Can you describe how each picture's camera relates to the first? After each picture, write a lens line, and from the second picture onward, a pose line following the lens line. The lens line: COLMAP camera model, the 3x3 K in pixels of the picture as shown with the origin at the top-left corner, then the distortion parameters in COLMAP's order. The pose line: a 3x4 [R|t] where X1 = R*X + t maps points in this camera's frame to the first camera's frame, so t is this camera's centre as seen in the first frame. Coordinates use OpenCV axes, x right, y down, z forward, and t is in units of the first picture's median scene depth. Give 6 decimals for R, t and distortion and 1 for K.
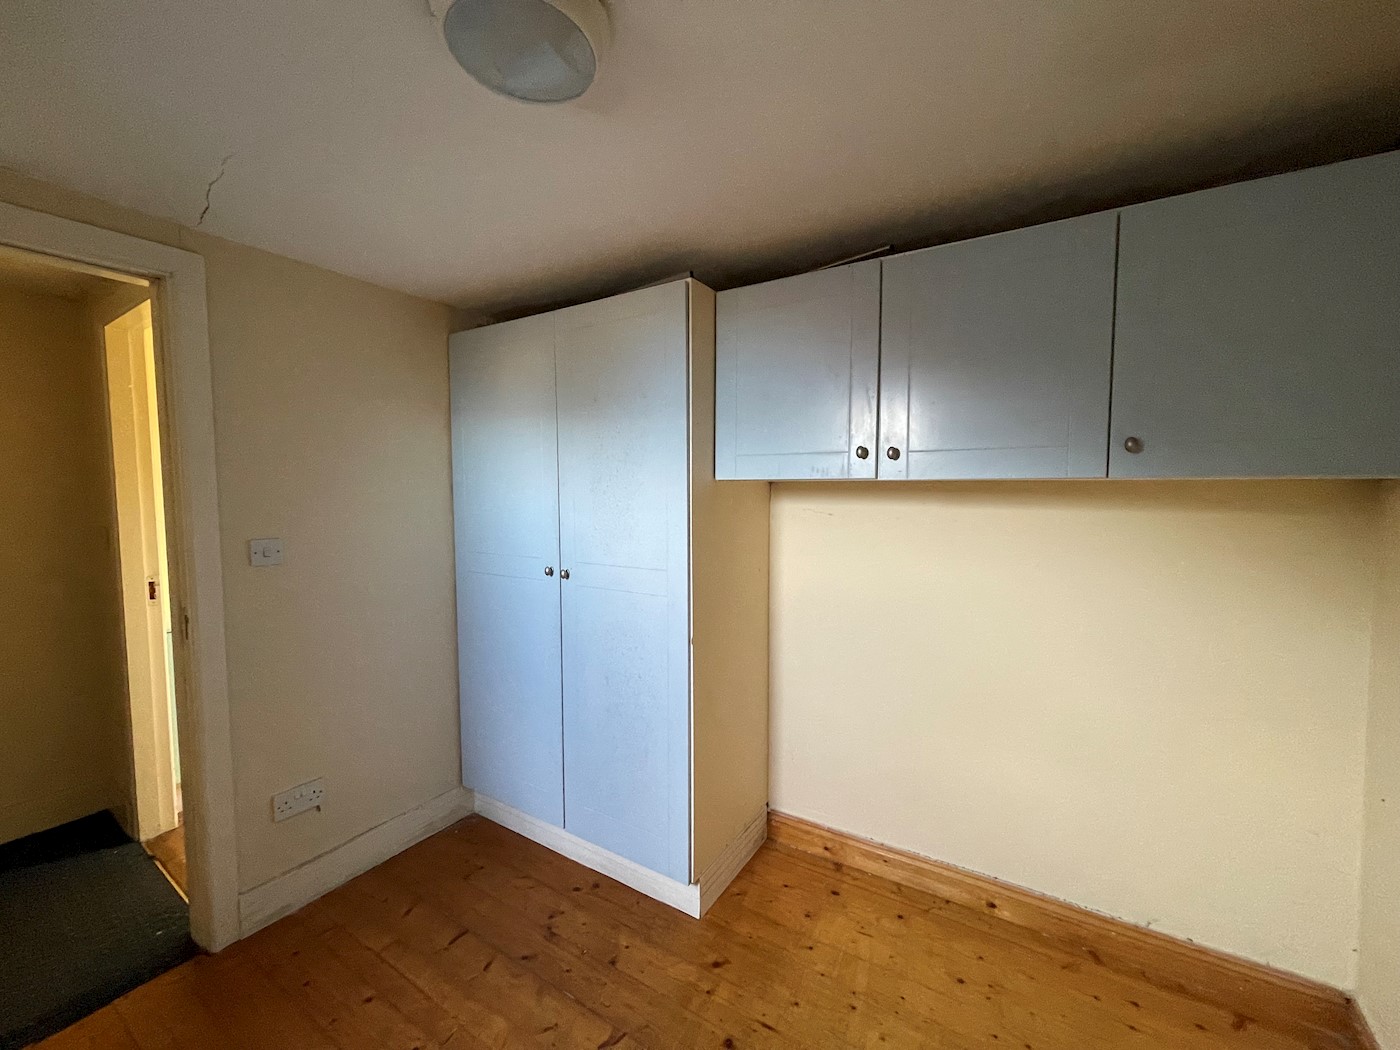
lens RADIAL K [[563.2, 0, 700.0], [0, 563.2, 525.0], [0, 0, 1]] dist [-0.000034, 0.000692]
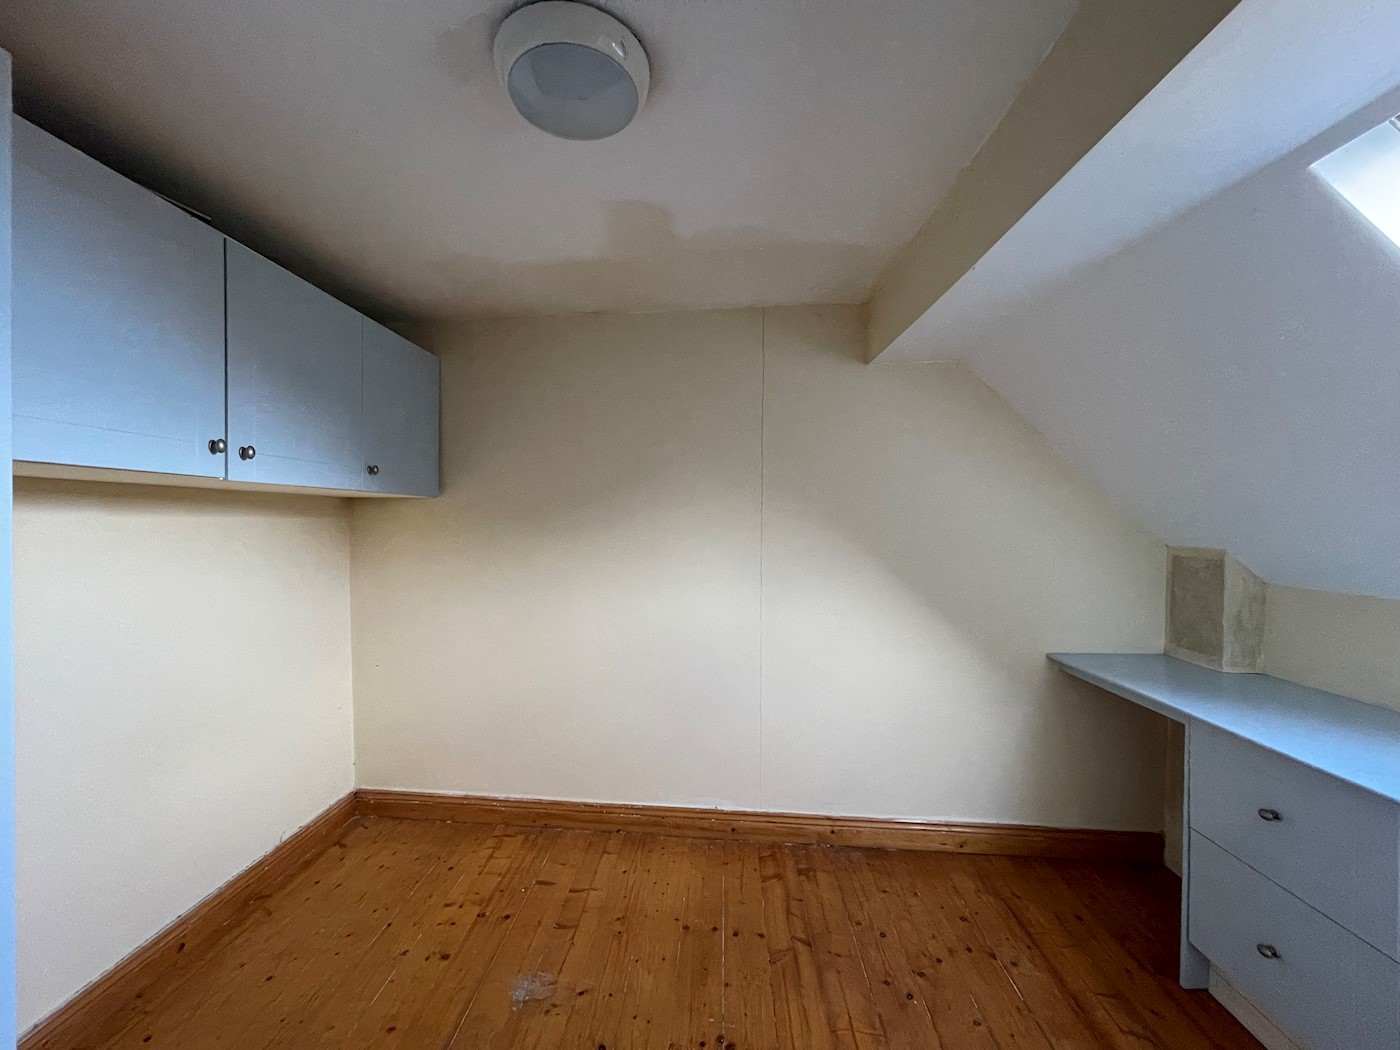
lens RADIAL K [[563.2, 0, 700.0], [0, 563.2, 525.0], [0, 0, 1]] dist [-0.000034, 0.000692]
pose [[-0.495672, -0.002314, 0.868507, -0.821614], [0.054825, 0.997919, 0.033948, 0.001563], [-0.866778, 0.064443, -0.494513, 0.791660]]
